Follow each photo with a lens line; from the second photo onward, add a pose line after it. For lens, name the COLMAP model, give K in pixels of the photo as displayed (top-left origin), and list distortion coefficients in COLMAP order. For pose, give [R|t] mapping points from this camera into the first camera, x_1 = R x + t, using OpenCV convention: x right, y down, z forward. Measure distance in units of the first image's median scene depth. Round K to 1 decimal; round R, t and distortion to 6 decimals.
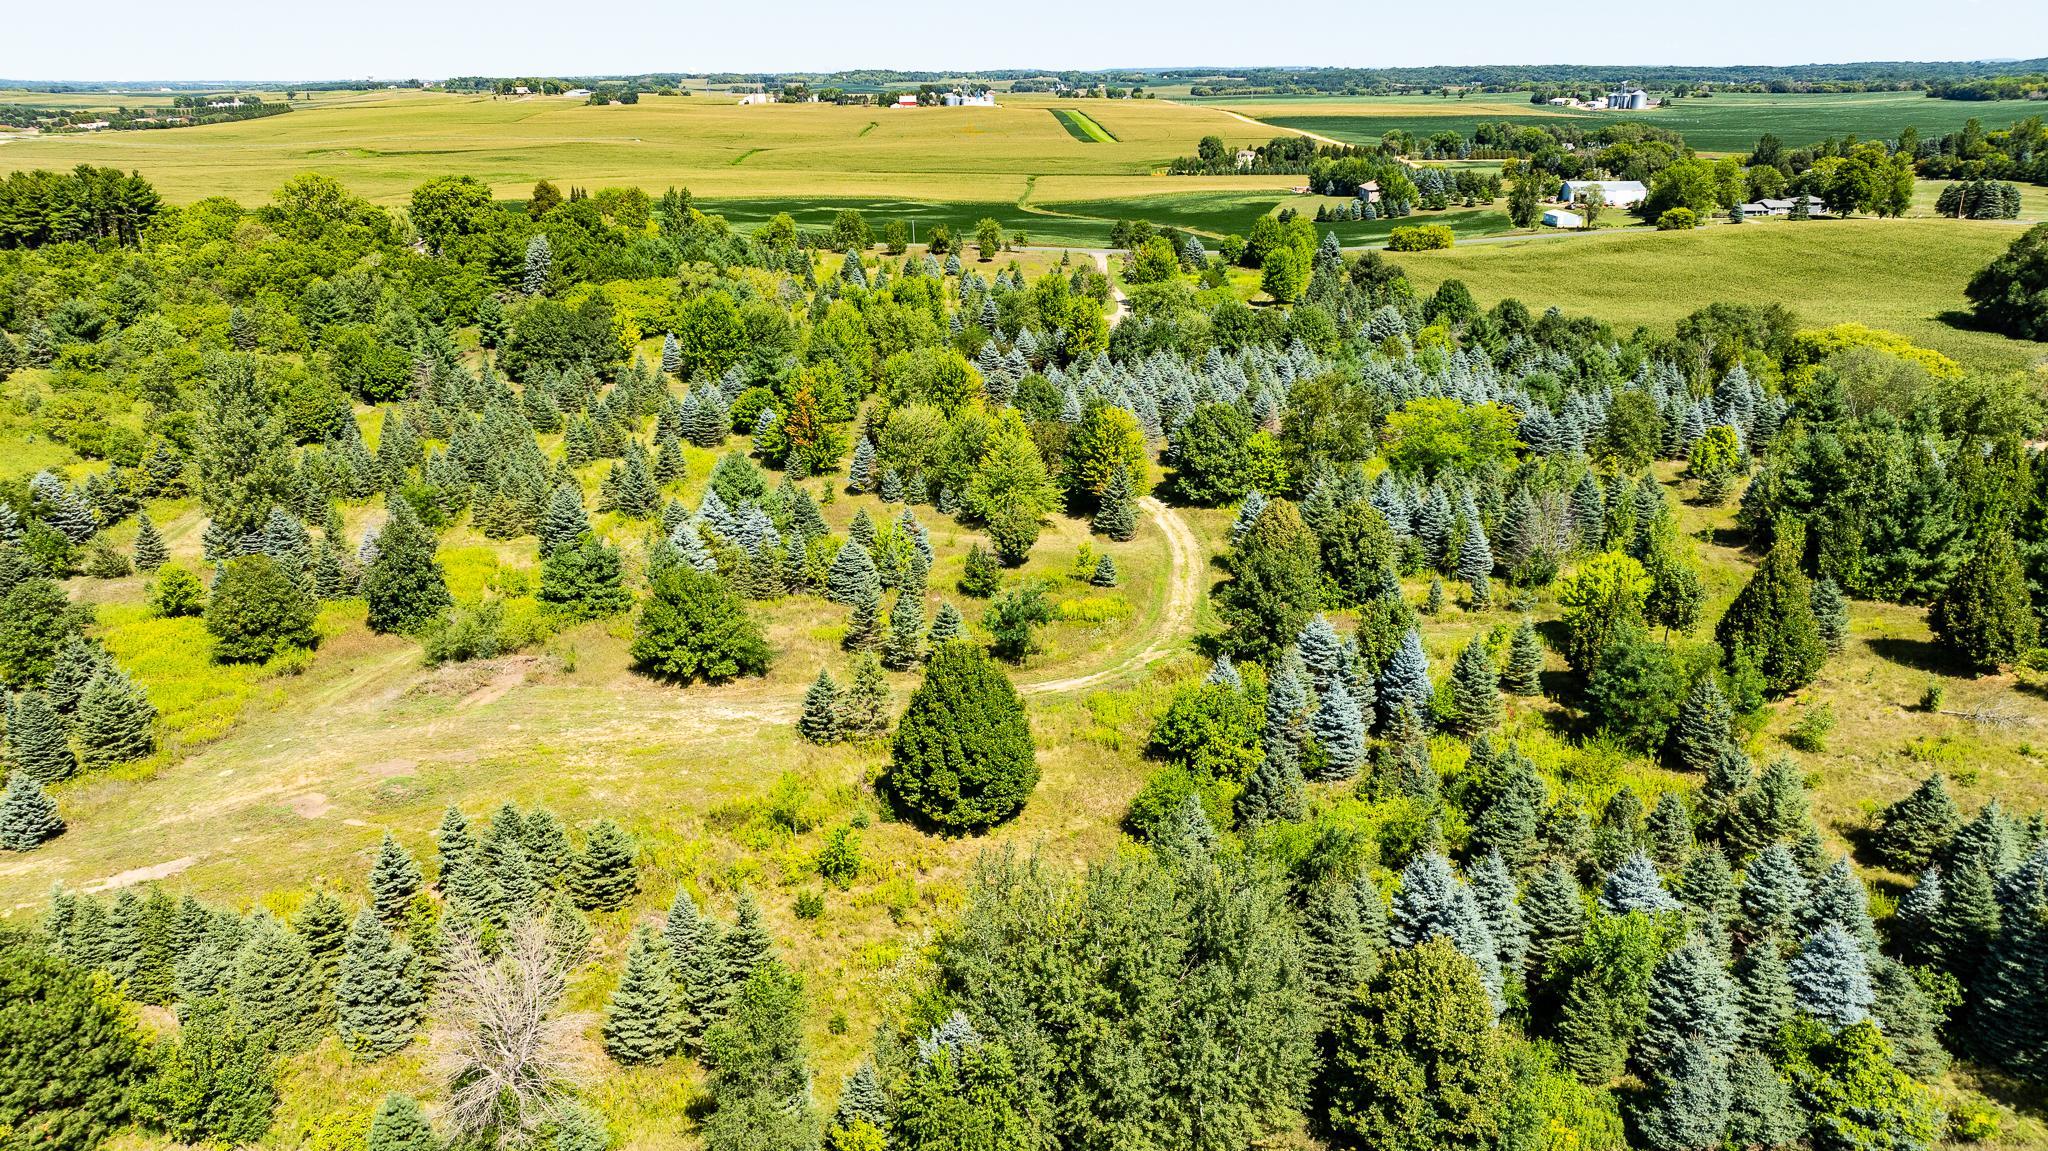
lens RADIAL K [[1441.0, 0, 1029.1], [0, 1441.0, 578.3], [0, 0, 1]] dist [-0.036019, 0.038774]
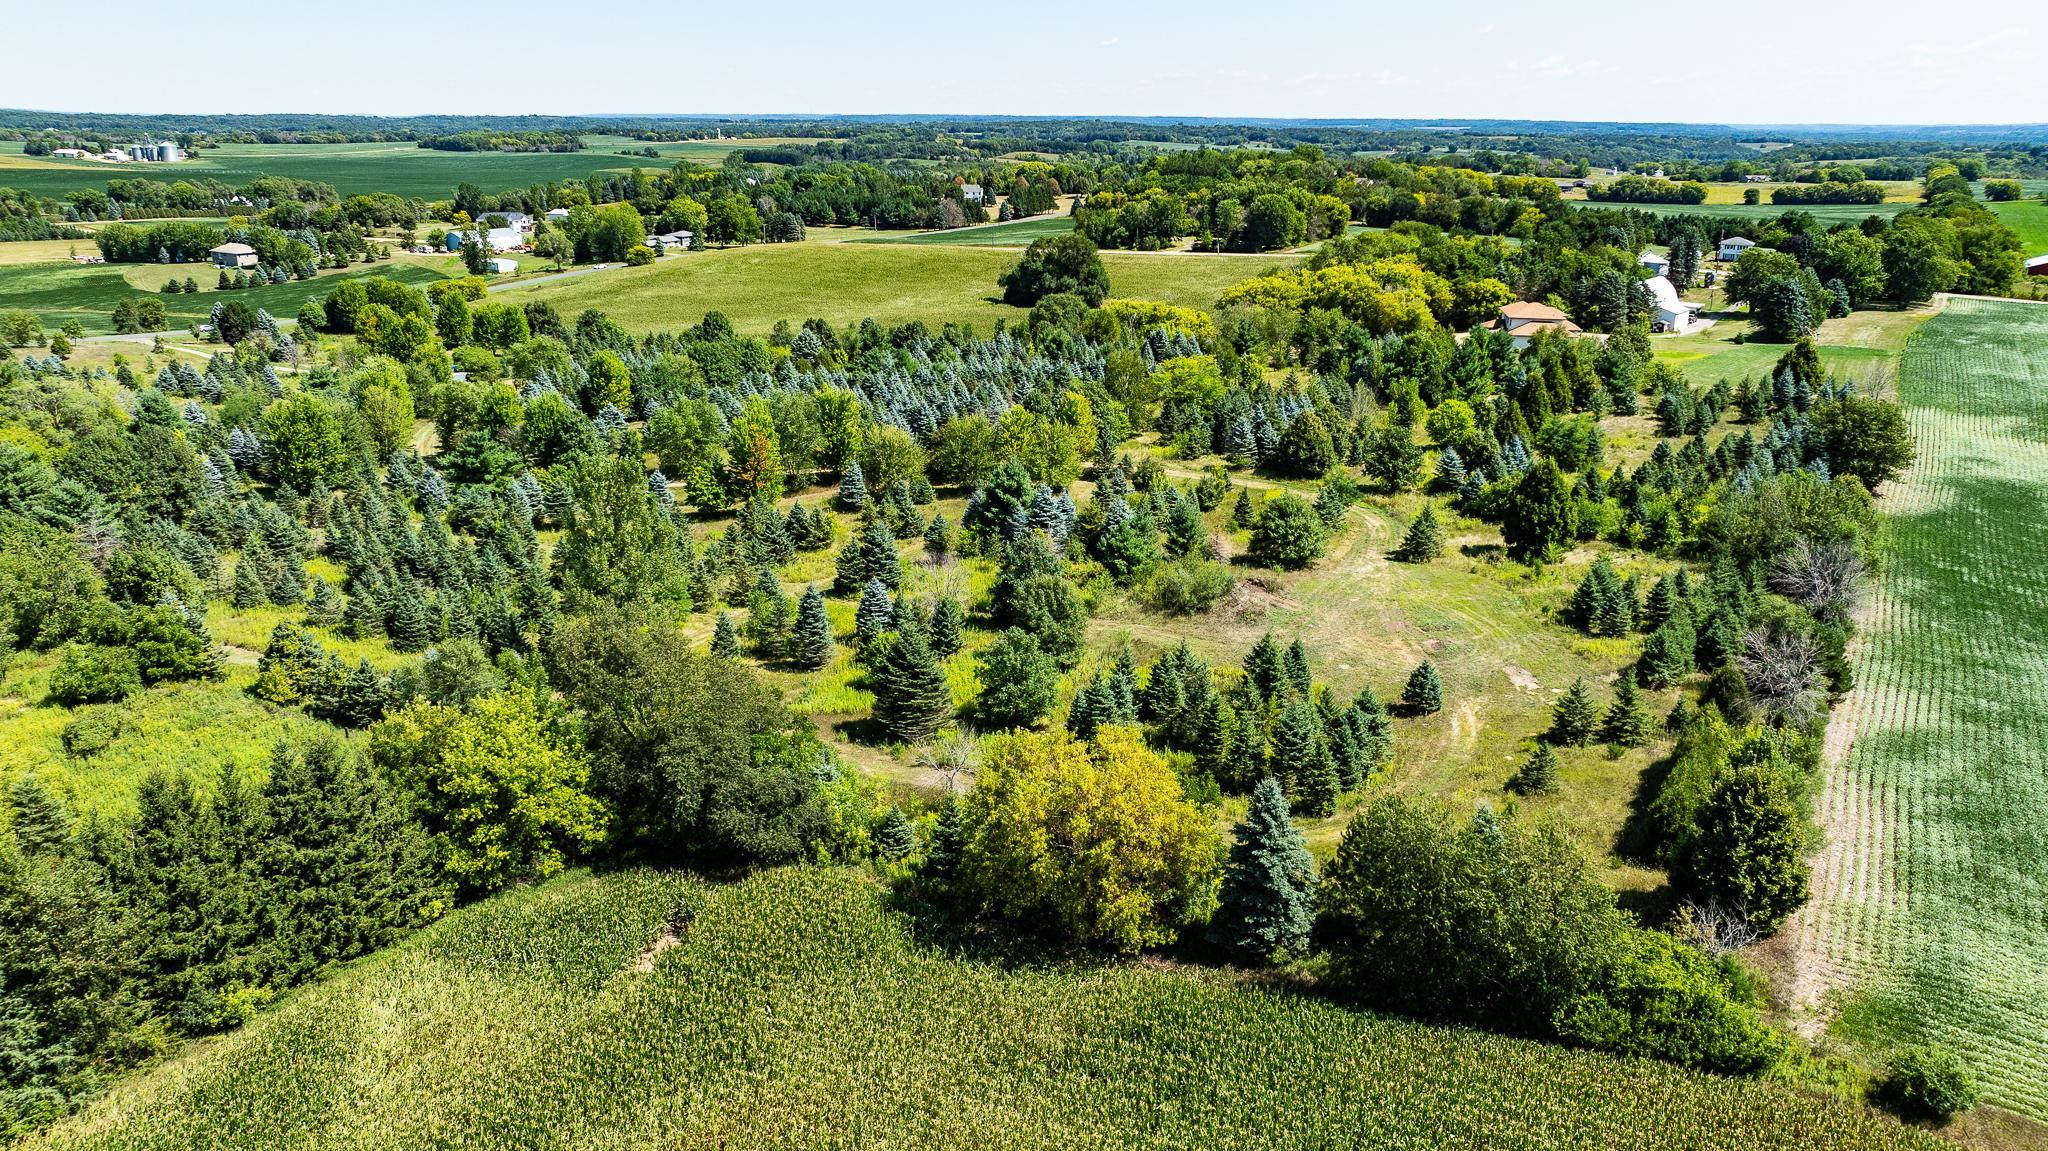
lens RADIAL K [[1441.0, 0, 1027.3], [0, 1441.0, 570.5], [0, 0, 1]] dist [-0.036019, 0.038774]
pose [[0.551740, -0.237579, 0.799462, -0.921993], [0.266083, 0.958619, 0.101243, -0.088202], [-0.790432, 0.156863, 0.592124, 0.207227]]
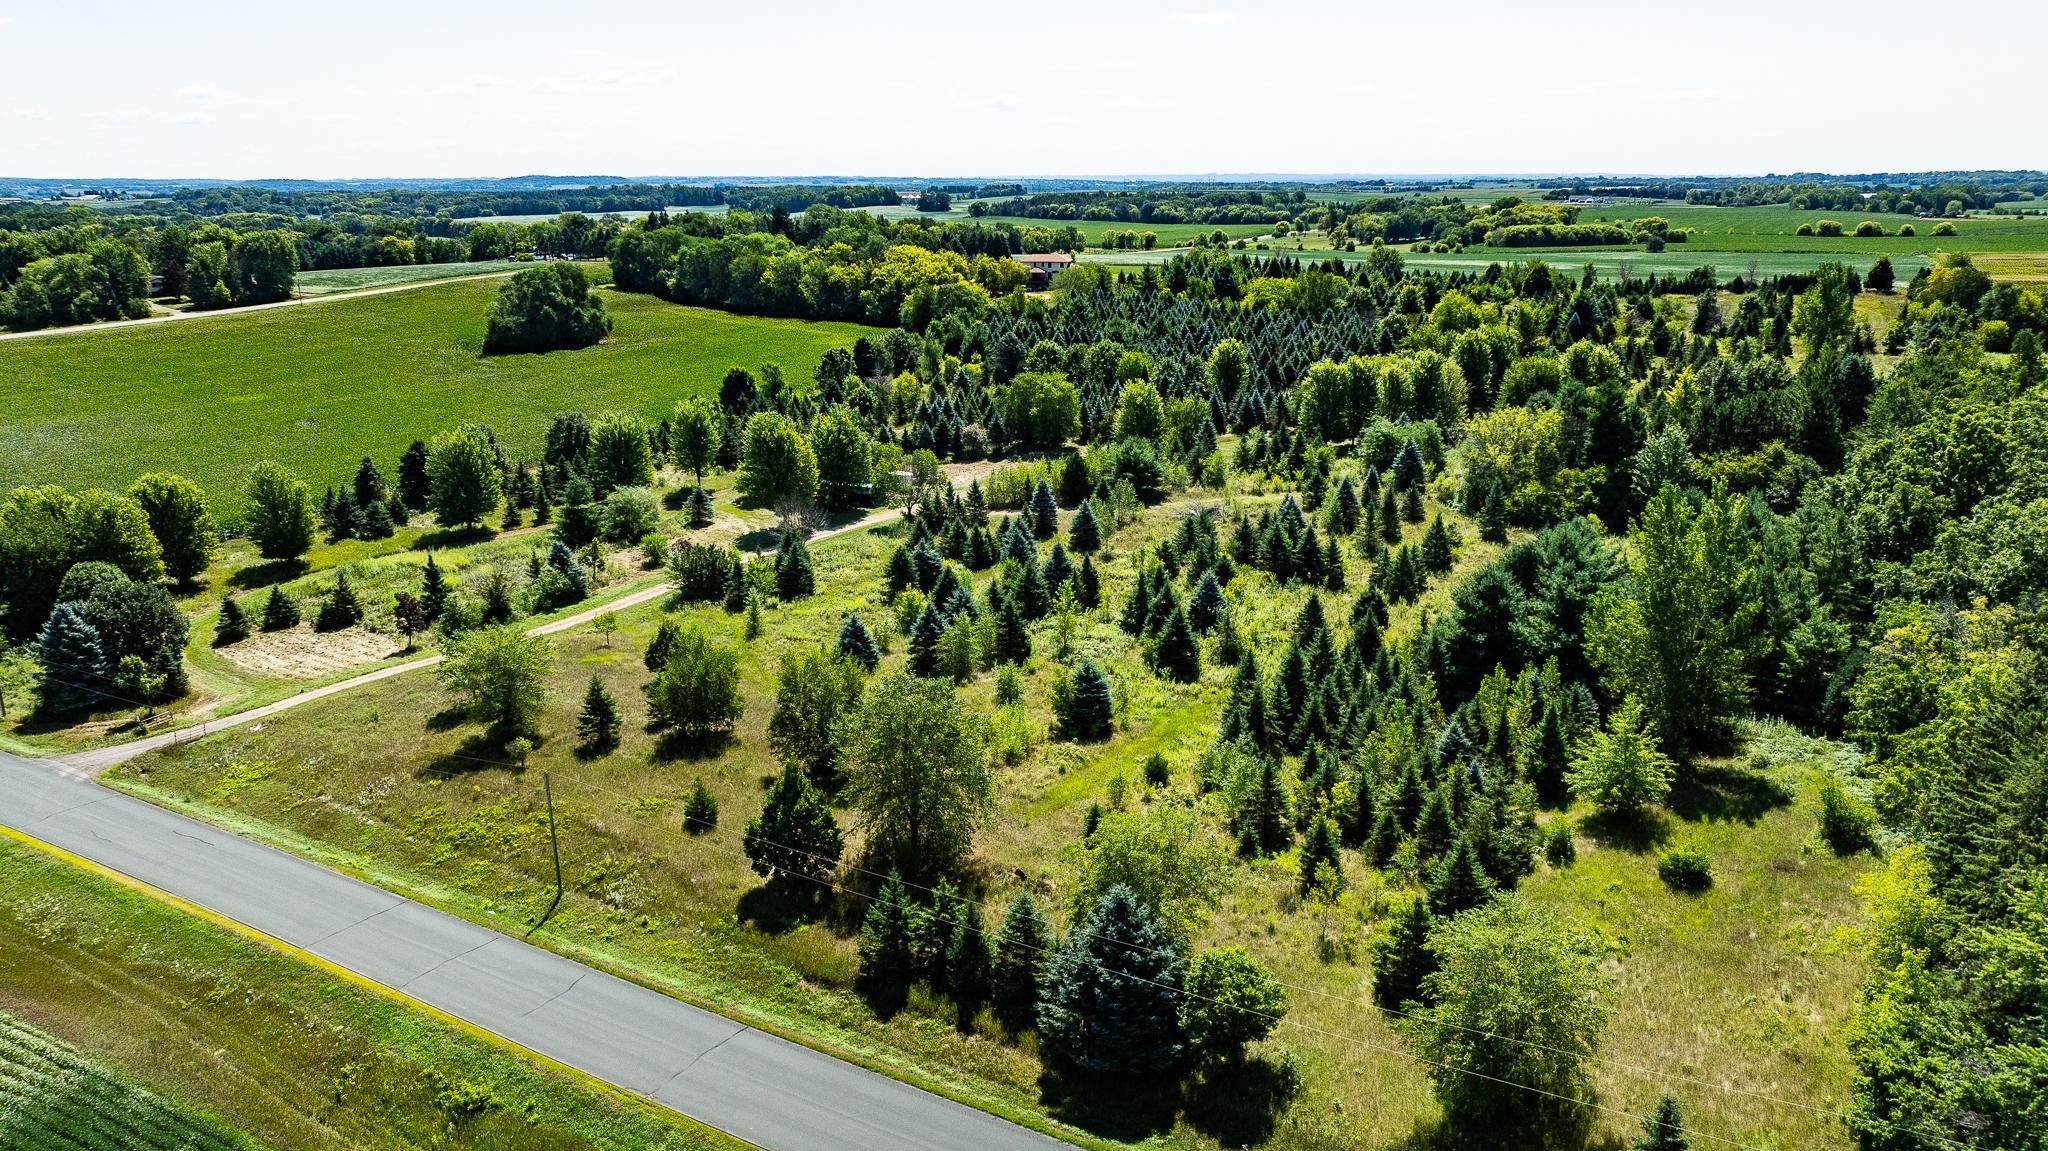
lens RADIAL K [[1441.0, 0, 1021.9], [0, 1441.0, 579.1], [0, 0, 1]] dist [-0.036019, 0.038774]
pose [[-0.834054, -0.135818, 0.534704, -0.614705], [0.198744, 0.830173, 0.520878, -0.884323], [-0.514641, 0.540710, -0.665415, 2.611326]]
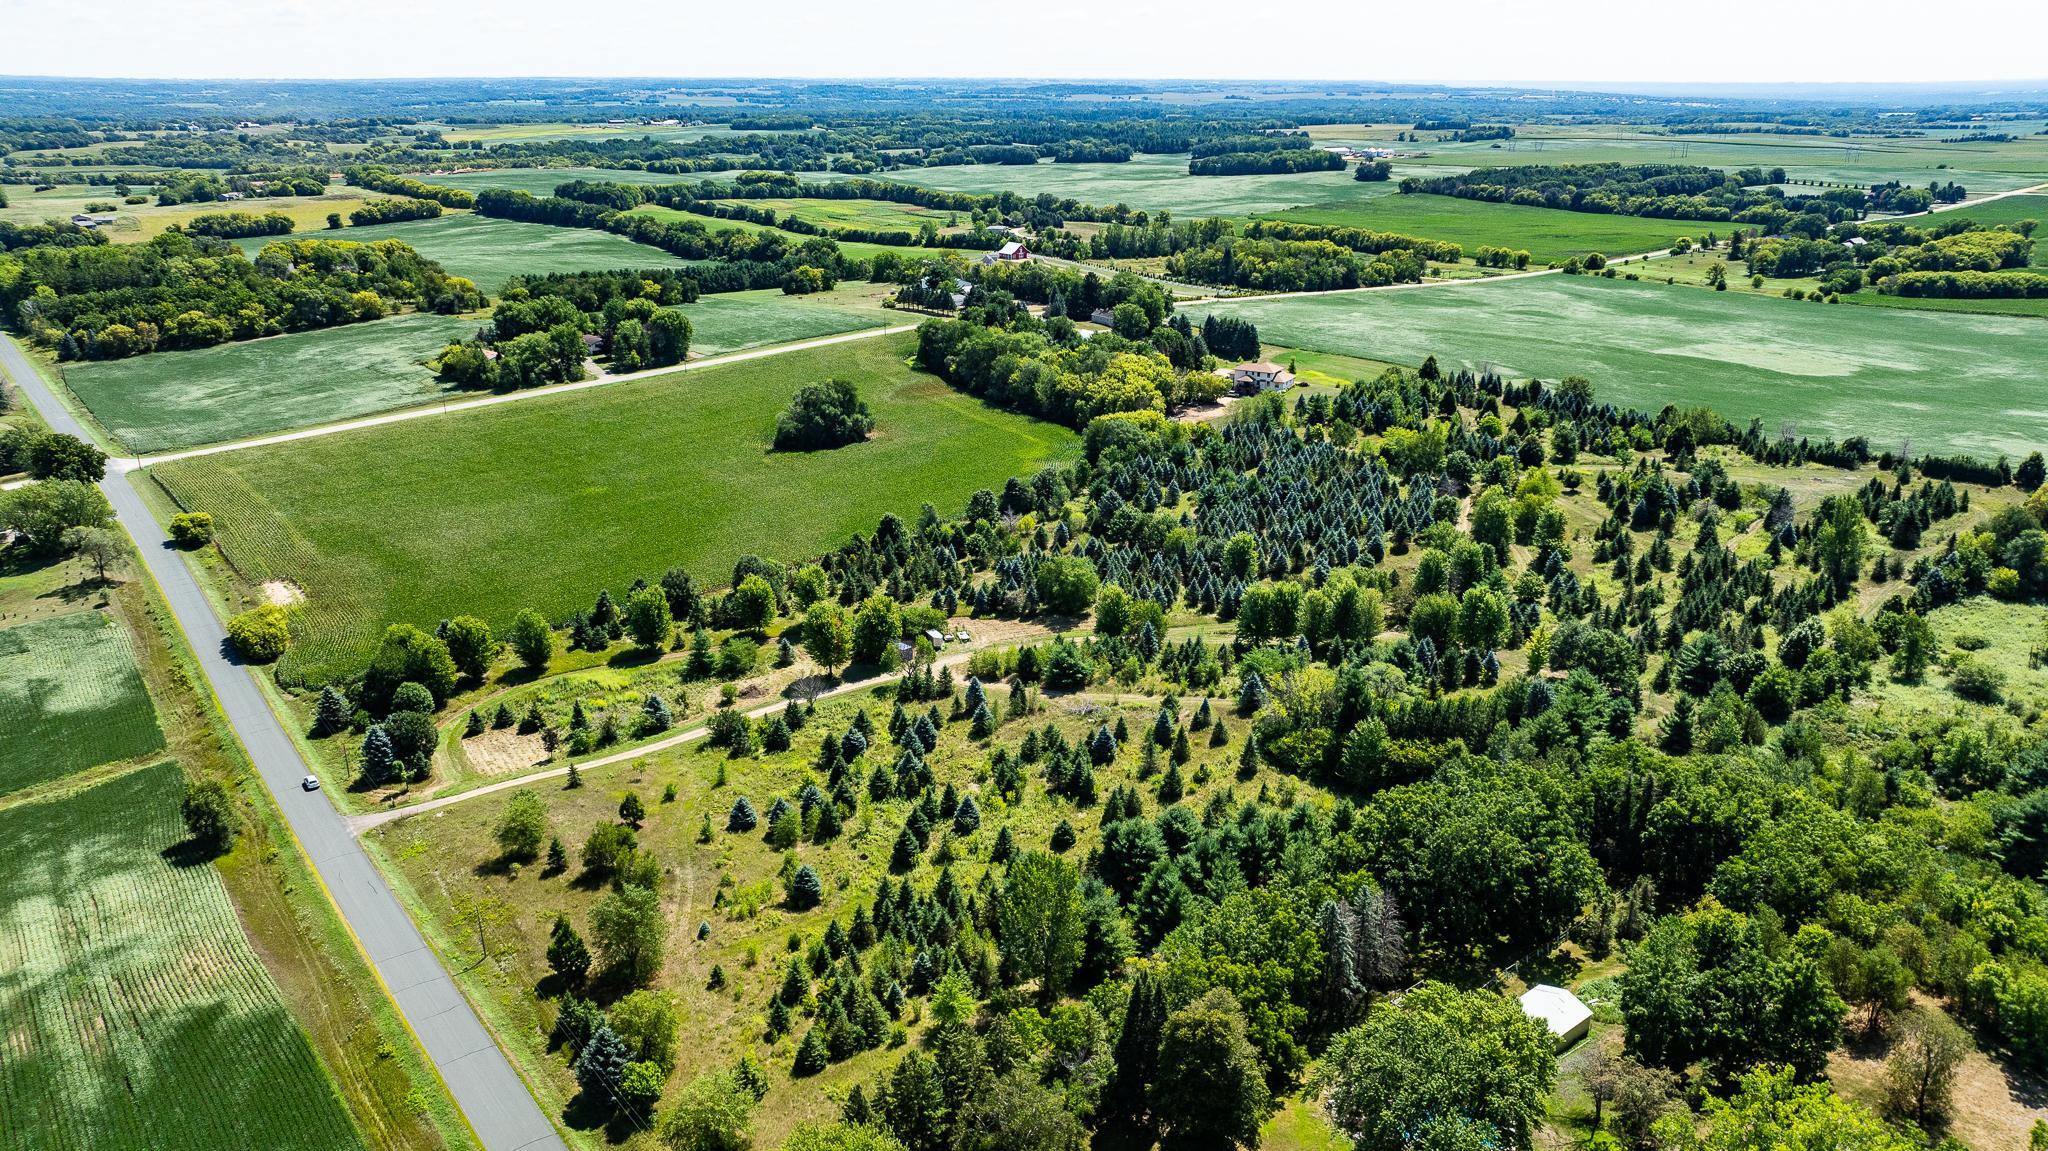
lens RADIAL K [[1441.0, 0, 1023.6], [0, 1441.0, 568.5], [0, 0, 1]] dist [-0.036019, 0.038774]
pose [[-0.597162, -0.251497, 0.761673, -1.251566], [0.275749, 0.827333, 0.489369, -1.242429], [-0.753233, 0.502263, -0.424702, 2.419835]]
